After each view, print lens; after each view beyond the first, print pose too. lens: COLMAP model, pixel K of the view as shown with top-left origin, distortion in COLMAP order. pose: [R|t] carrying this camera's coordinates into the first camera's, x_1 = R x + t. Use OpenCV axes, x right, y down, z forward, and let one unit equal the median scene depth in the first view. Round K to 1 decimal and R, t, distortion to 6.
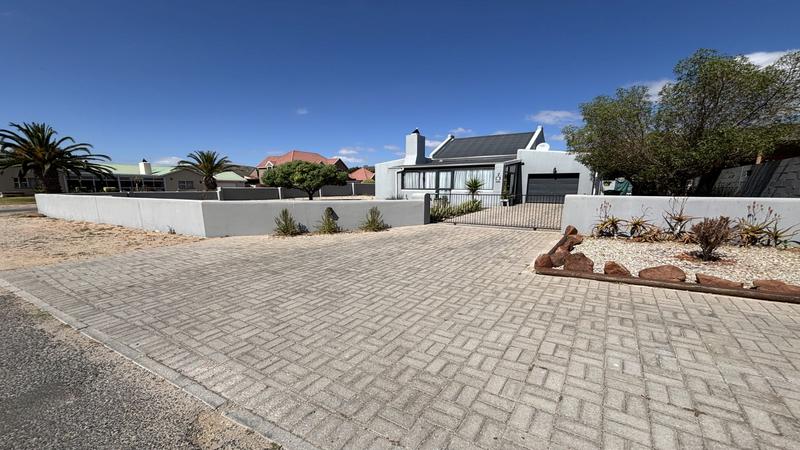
lens RADIAL K [[321.4, 0, 399.0], [0, 321.4, 255.2], [0, 0, 1]] dist [-0.000740, -0.000321]
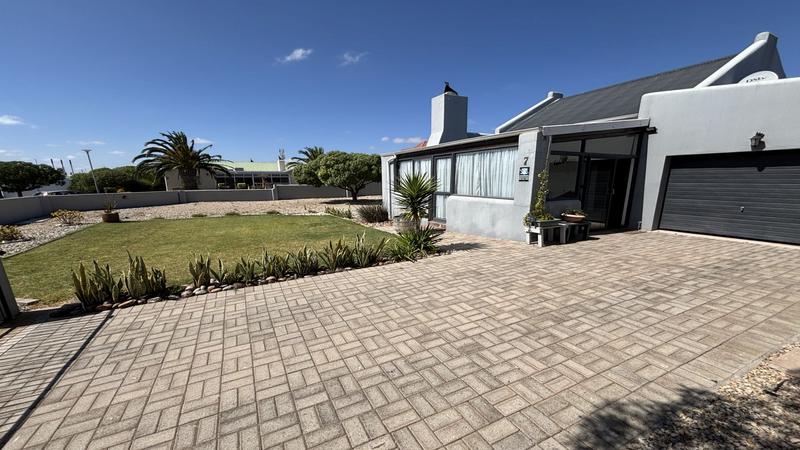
lens RADIAL K [[321.4, 0, 399.0], [0, 321.4, 255.2], [0, 0, 1]] dist [-0.000740, -0.000321]
pose [[0.860880, 0.109359, -0.496916, 0.327709], [-0.095962, 0.993999, 0.052506, -0.123436], [0.499676, 0.002484, 0.866209, 0.504099]]
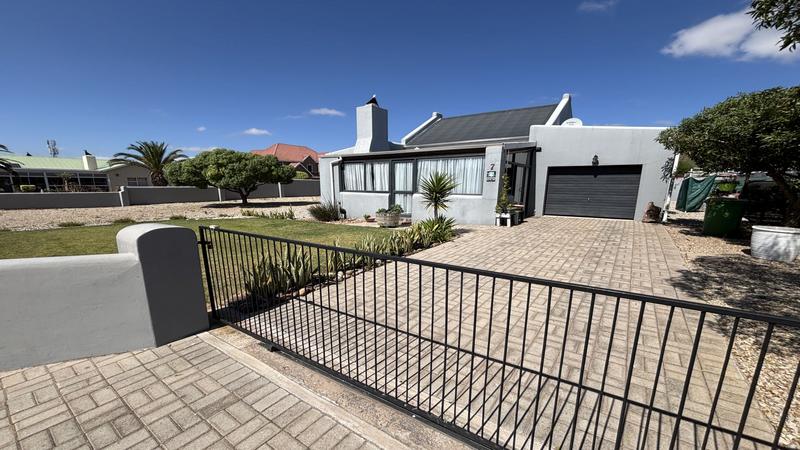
lens RADIAL K [[321.4, 0, 399.0], [0, 321.4, 255.2], [0, 0, 1]] dist [-0.000740, -0.000321]
pose [[0.999032, 0.011640, -0.042422, 0.153042], [-0.011184, 0.999877, 0.010958, -0.092238], [0.042545, -0.010473, 0.999040, 0.390609]]
